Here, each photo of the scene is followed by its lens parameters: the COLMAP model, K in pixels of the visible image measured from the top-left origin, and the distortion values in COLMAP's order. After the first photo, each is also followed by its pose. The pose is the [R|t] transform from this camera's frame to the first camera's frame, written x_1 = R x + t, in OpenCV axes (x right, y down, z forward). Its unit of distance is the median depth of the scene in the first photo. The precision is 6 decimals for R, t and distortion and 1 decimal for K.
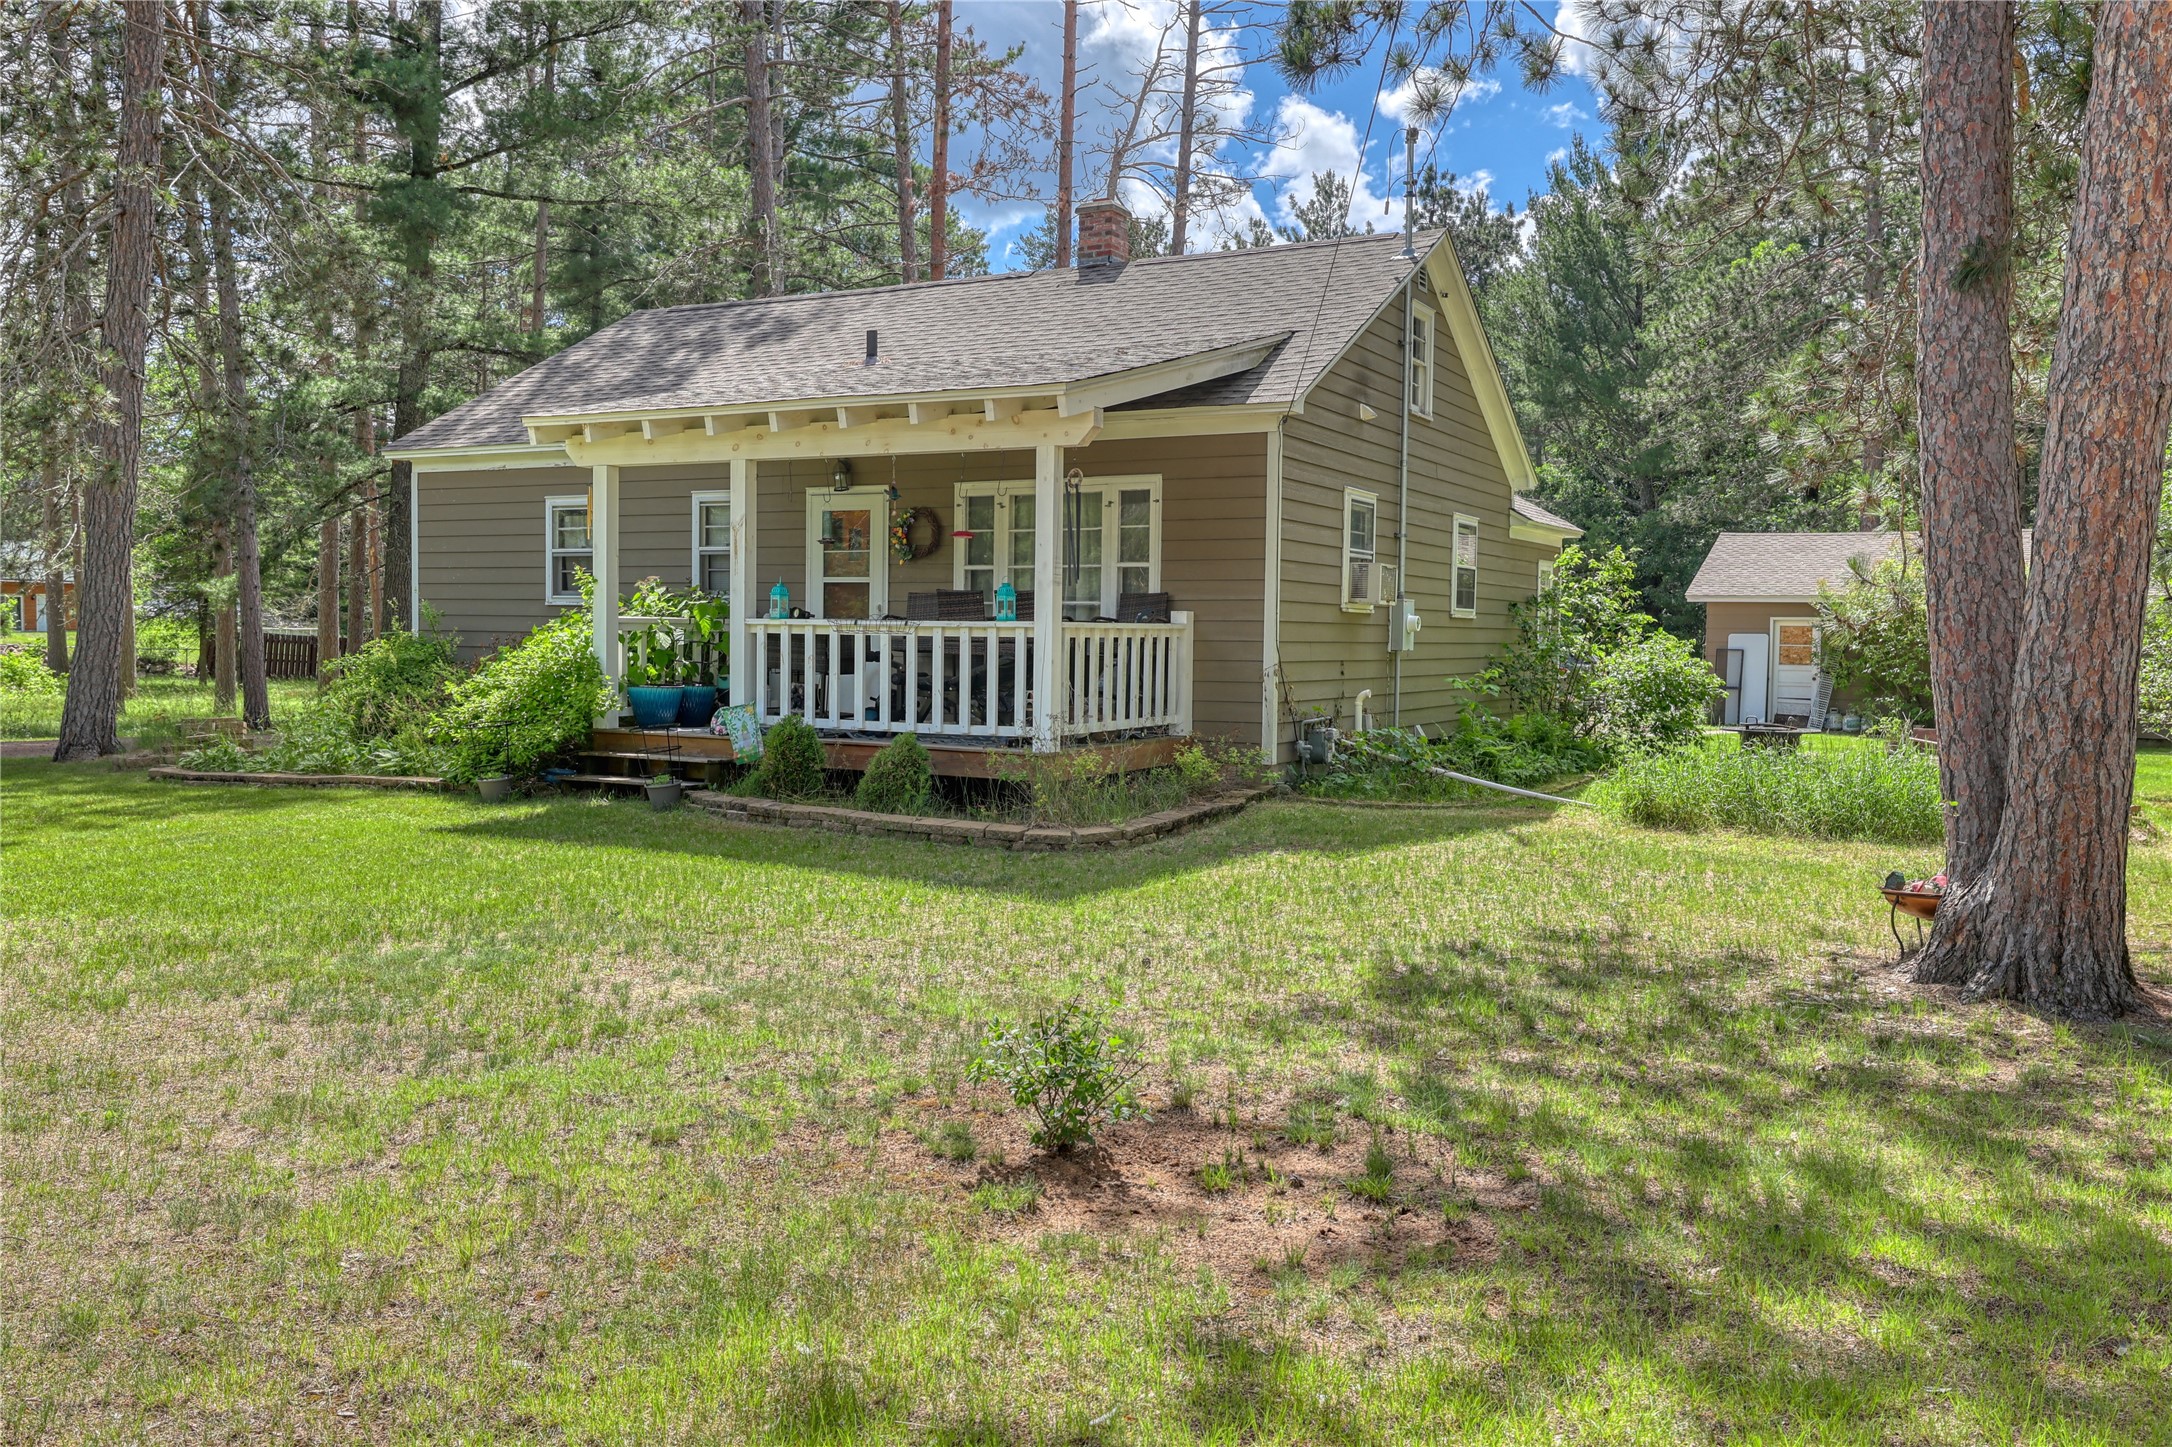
lens RADIAL K [[1687.8, 0, 1083.4], [0, 1687.8, 707.1], [0, 0, 1]] dist [-0.004588, 0.008039]
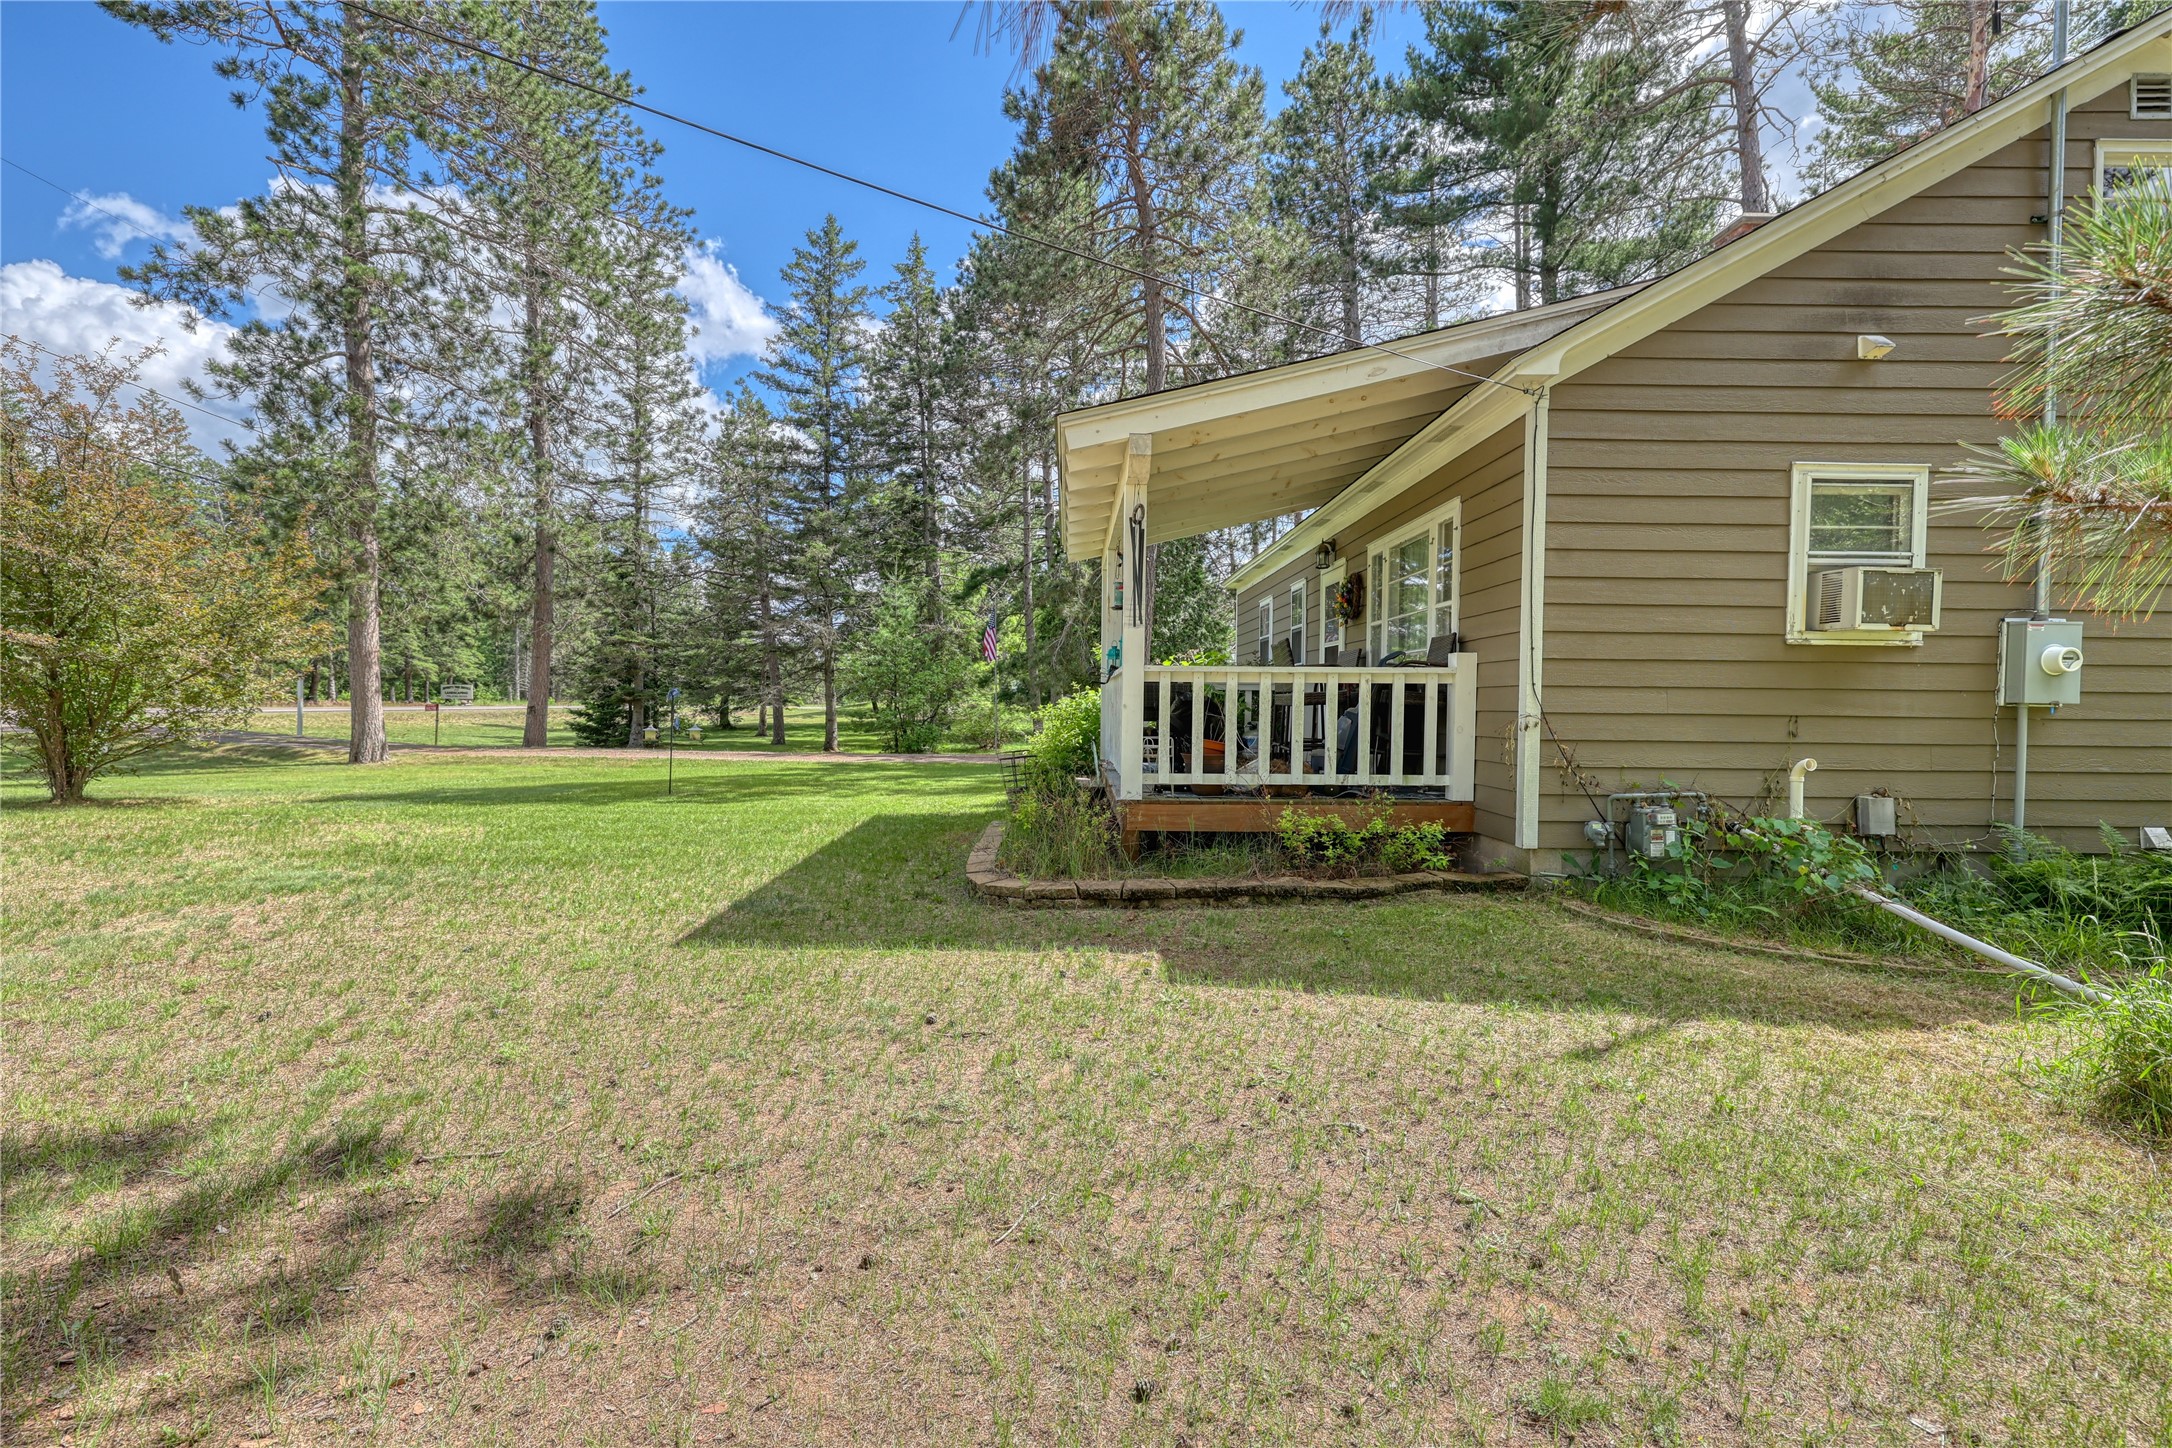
lens RADIAL K [[919.9, 0, 1073.6], [0, 919.9, 716.5], [0, 0, 1]] dist [-0.000252, 0.000452]
pose [[0.492177, 0.011085, -0.870424, 0.403429], [-0.041930, 0.999060, -0.010986, -0.012059], [0.869485, 0.041904, 0.492180, 0.680240]]
